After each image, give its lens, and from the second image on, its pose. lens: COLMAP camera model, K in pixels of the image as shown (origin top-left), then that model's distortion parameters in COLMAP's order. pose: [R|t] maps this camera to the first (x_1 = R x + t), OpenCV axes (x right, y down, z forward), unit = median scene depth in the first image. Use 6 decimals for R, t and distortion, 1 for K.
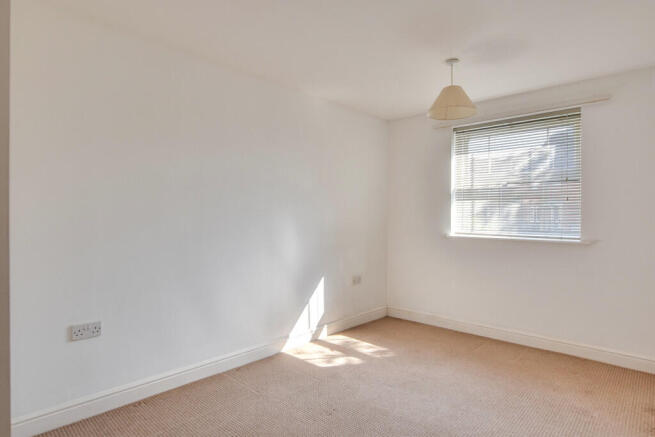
lens RADIAL K [[375.7, 0, 326.9], [0, 375.7, 217.5], [0, 0, 1]] dist [-0.021755, 0.007663]
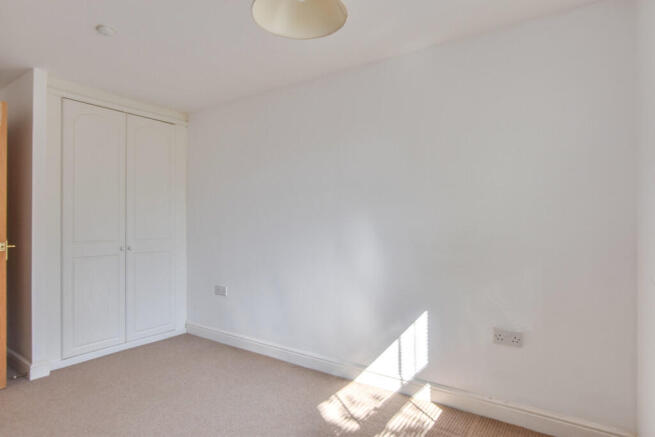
lens RADIAL K [[375.7, 0, 326.9], [0, 375.7, 221.0], [0, 0, 1]] dist [-0.021755, 0.007663]
pose [[0.099017, -0.023661, -0.994804, 0.657733], [-0.003864, 0.999701, -0.024162, 0.015524], [0.995078, 0.006236, 0.098896, 0.769646]]
